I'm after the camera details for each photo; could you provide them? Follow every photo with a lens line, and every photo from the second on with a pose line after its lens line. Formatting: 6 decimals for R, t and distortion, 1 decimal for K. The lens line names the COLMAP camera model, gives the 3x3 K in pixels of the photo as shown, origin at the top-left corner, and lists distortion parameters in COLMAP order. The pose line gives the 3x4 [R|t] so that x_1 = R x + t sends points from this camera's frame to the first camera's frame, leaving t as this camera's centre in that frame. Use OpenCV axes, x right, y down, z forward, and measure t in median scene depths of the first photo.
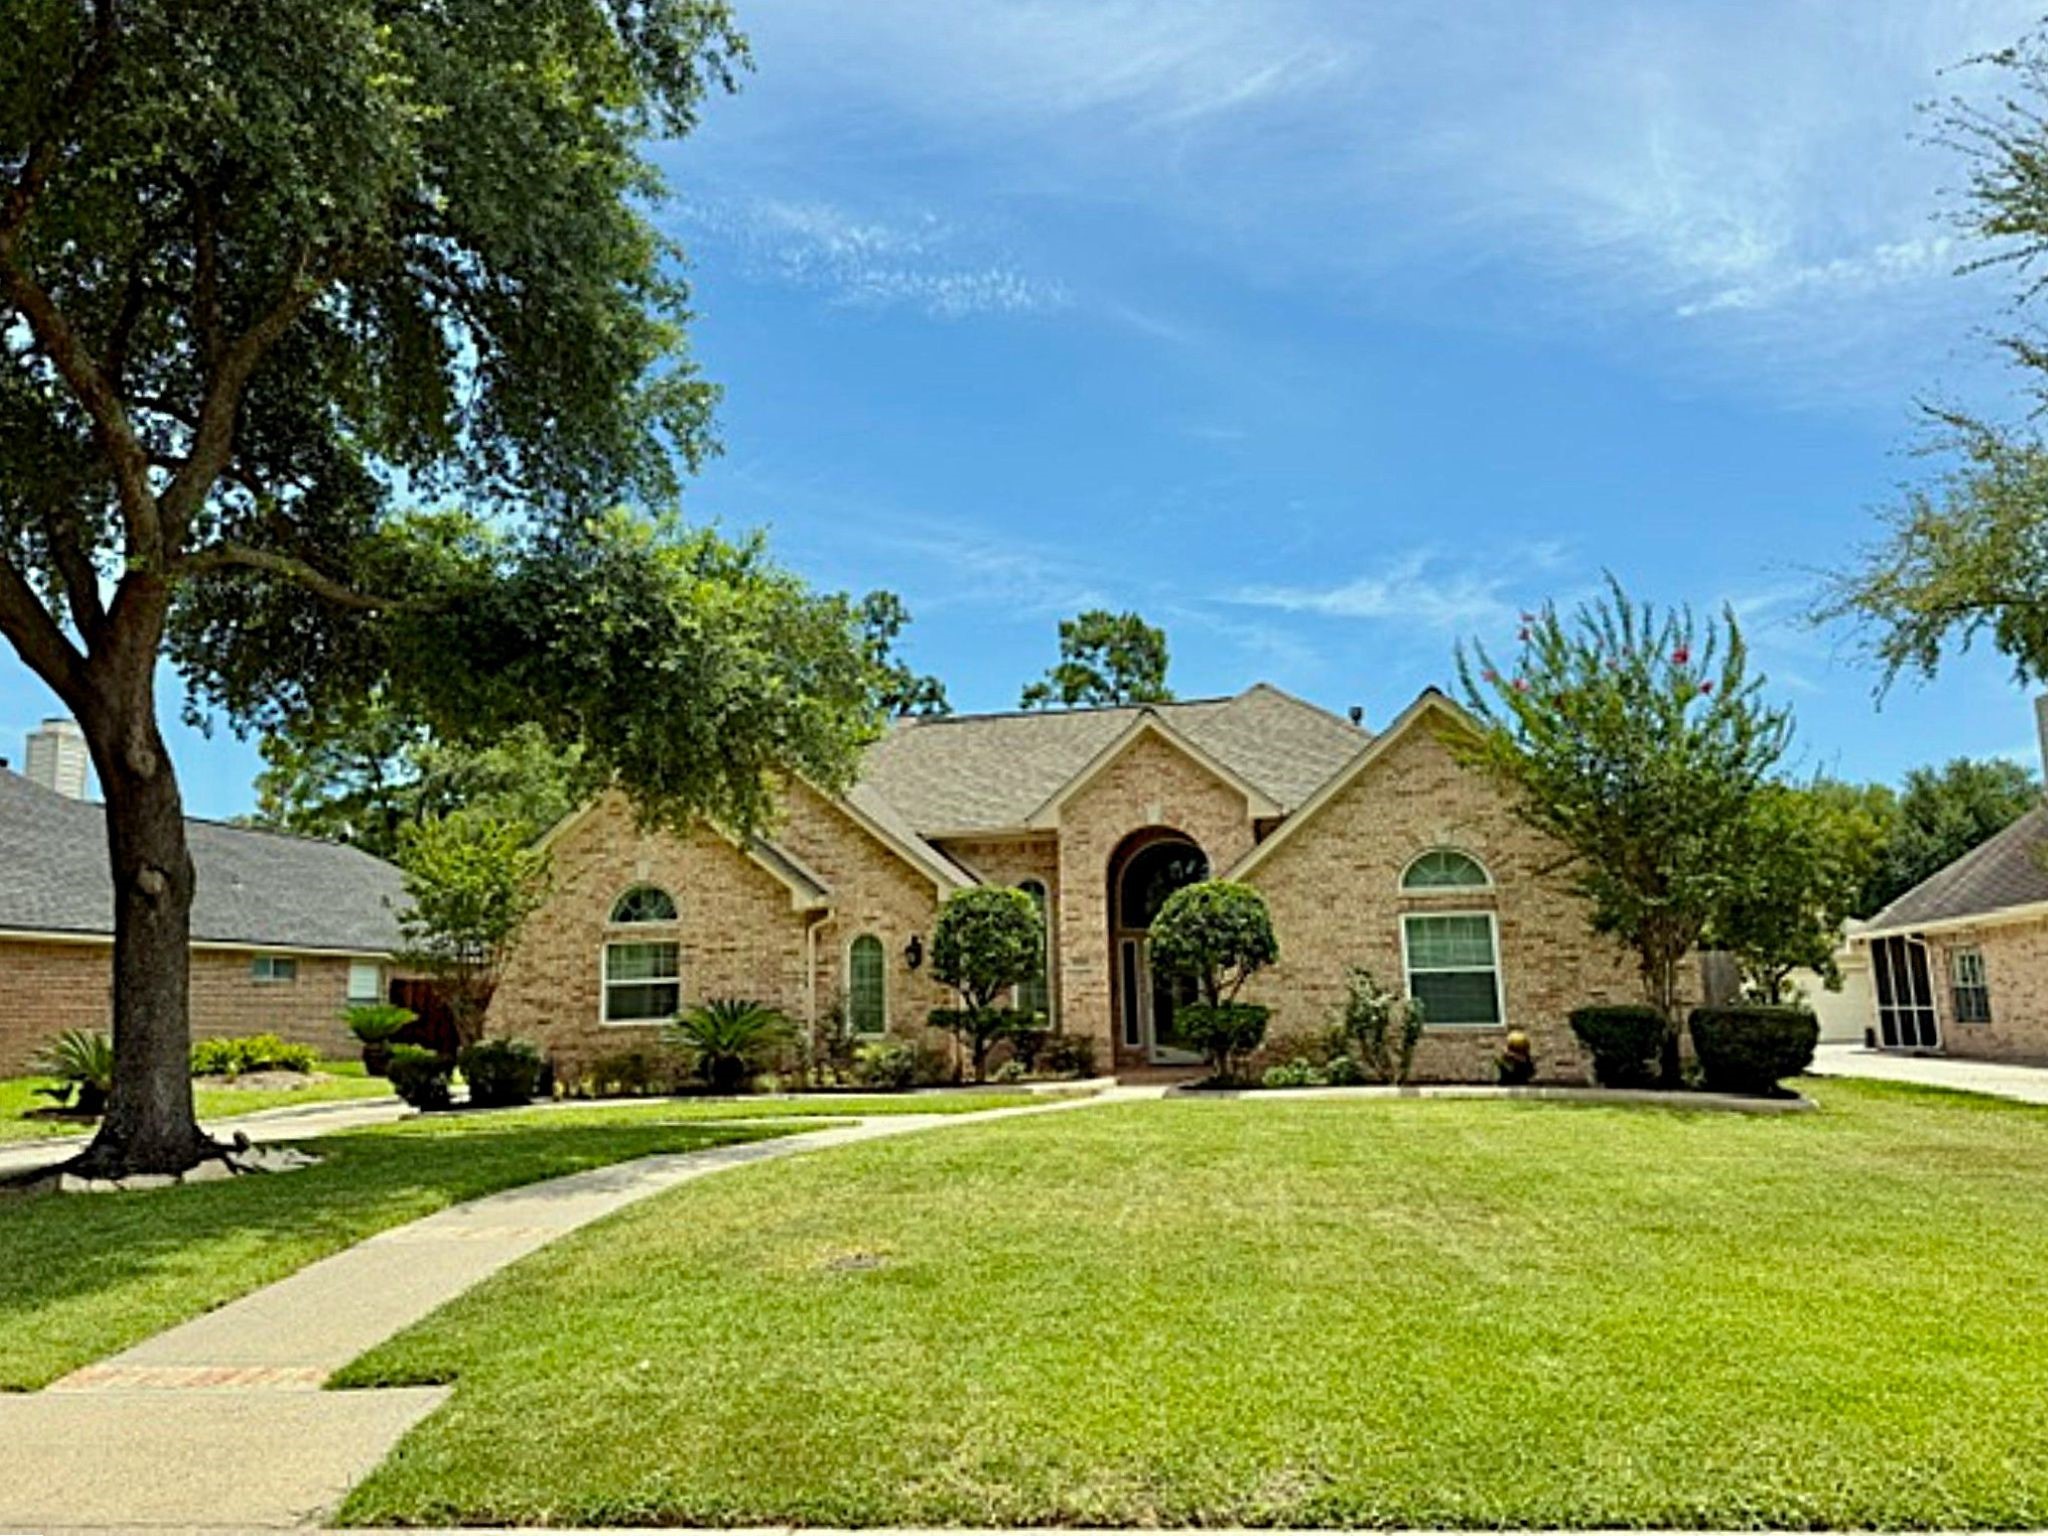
lens RADIAL K [[1388.4, 0, 1024.0], [0, 1388.4, 768.0], [0, 0, 1]] dist [0.076899, -0.000095]
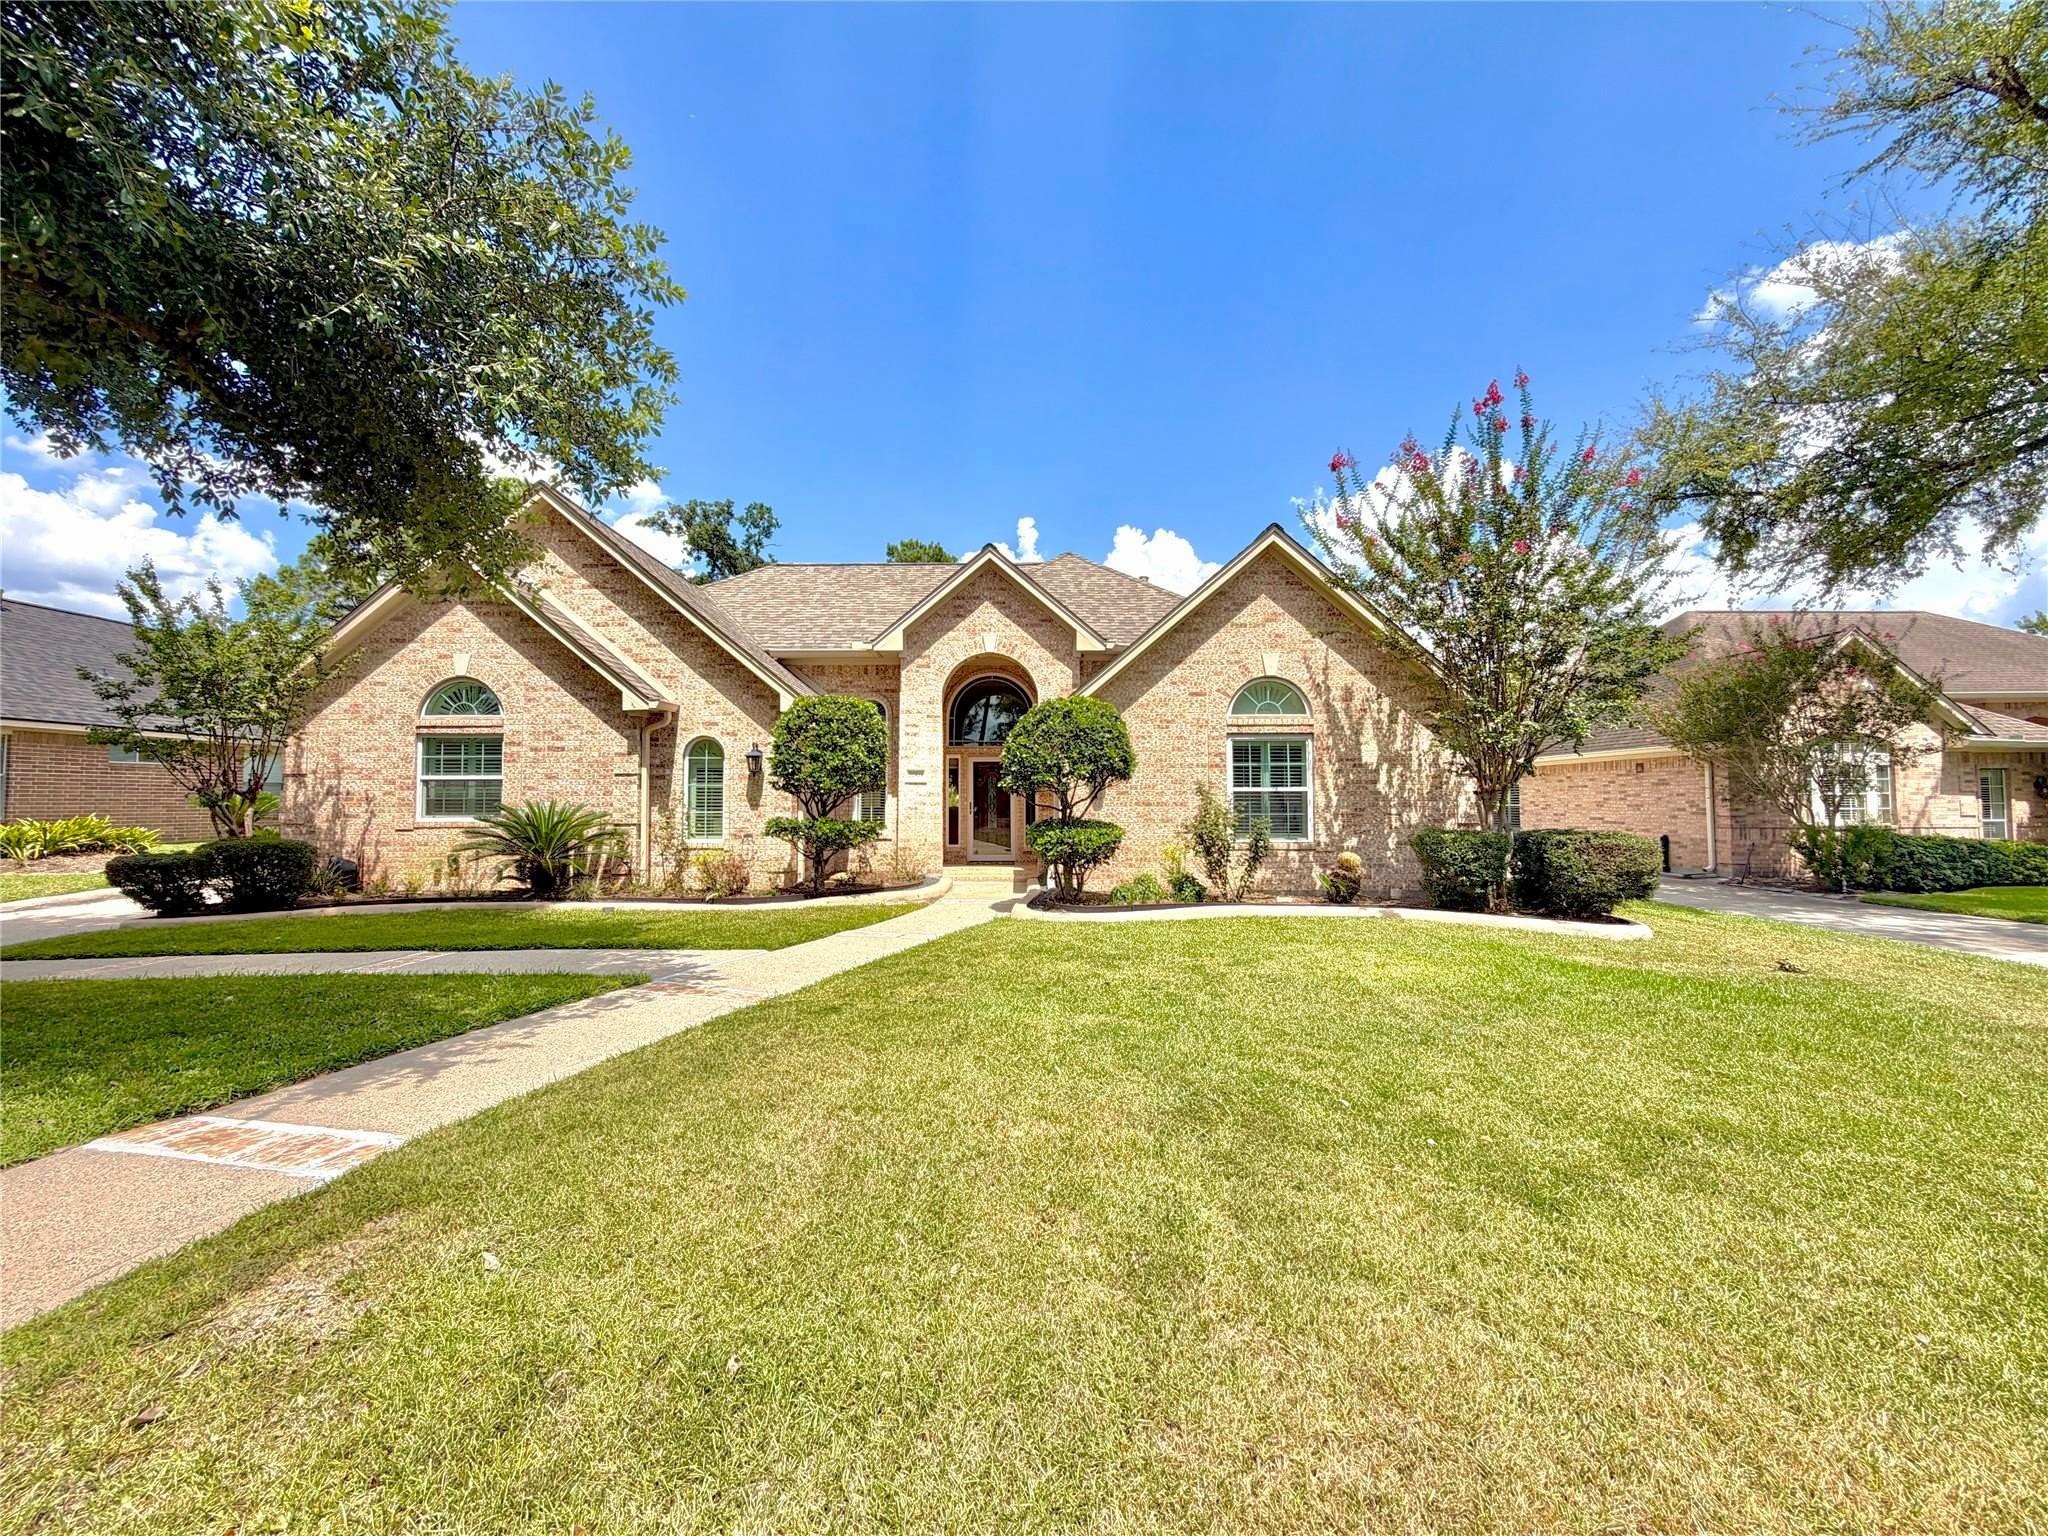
lens RADIAL K [[817.0, 0, 1024.0], [0, 817.0, 768.0], [0, 0, 1]] dist [-0.000868, -0.000039]
pose [[0.977864, 0.035823, 0.206150, -0.009881], [-0.061948, 0.990632, 0.121702, 0.053223], [-0.199859, -0.131779, 0.970923, 0.374168]]
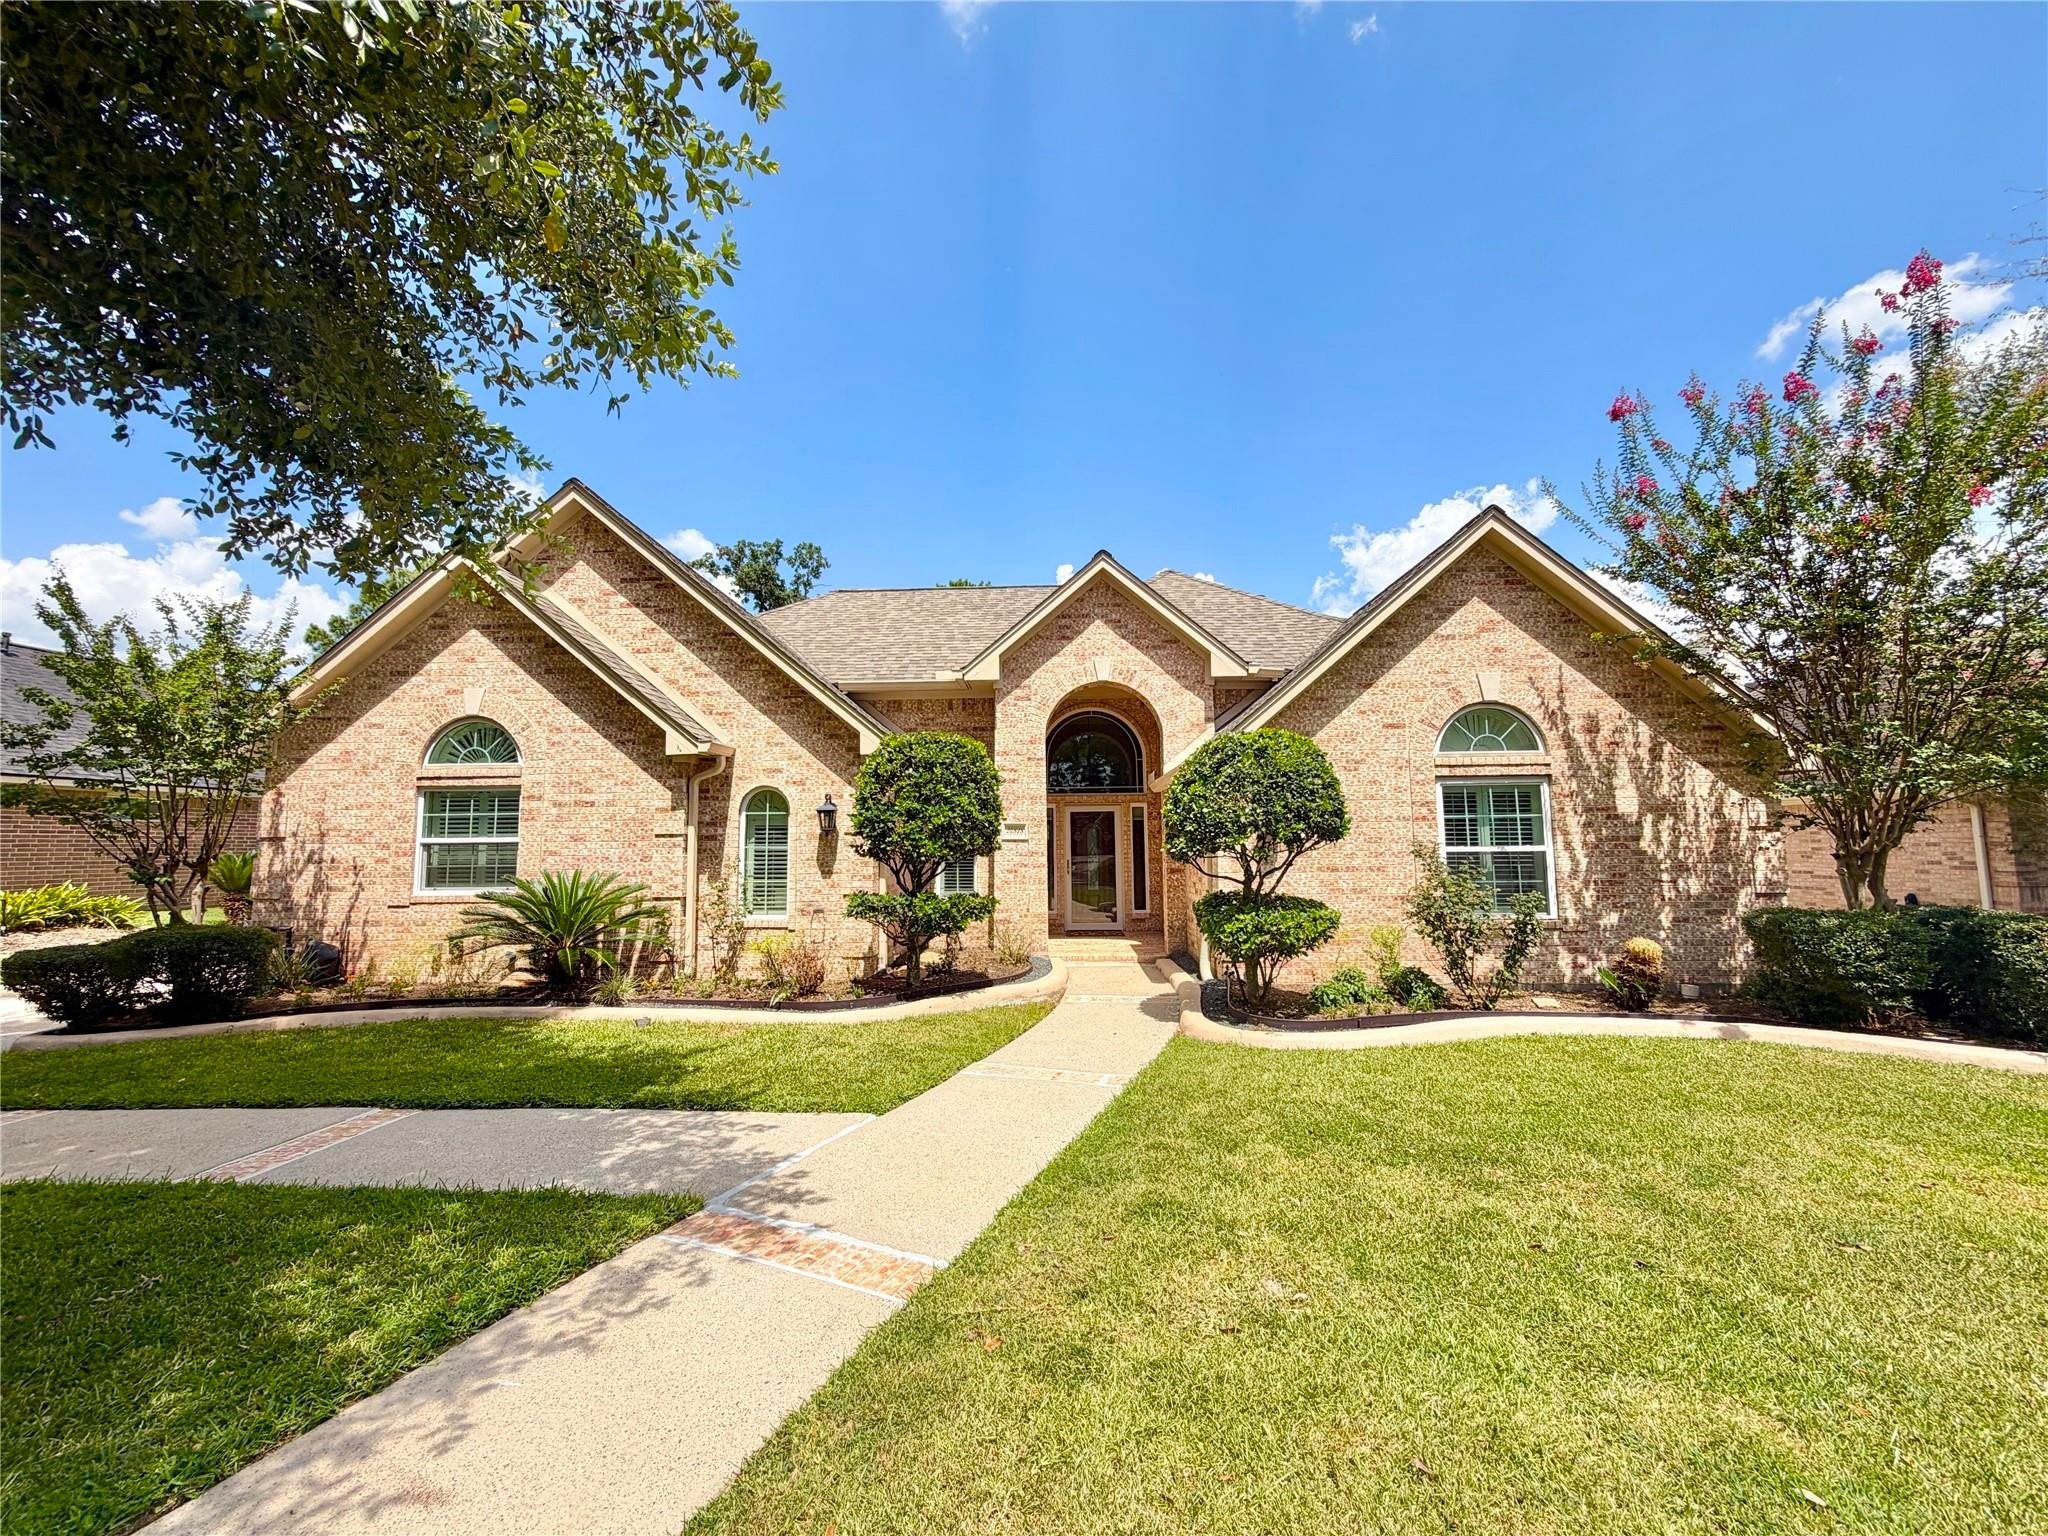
lens RADIAL K [[820.5, 0, 1027.7], [0, 820.5, 768.4], [0, 0, 1]] dist [-0.000896, -0.000159]
pose [[0.986144, 0.036187, 0.161899, -0.040947], [-0.048515, 0.996162, 0.072853, 0.063838], [-0.158641, -0.079698, 0.984114, 0.499751]]
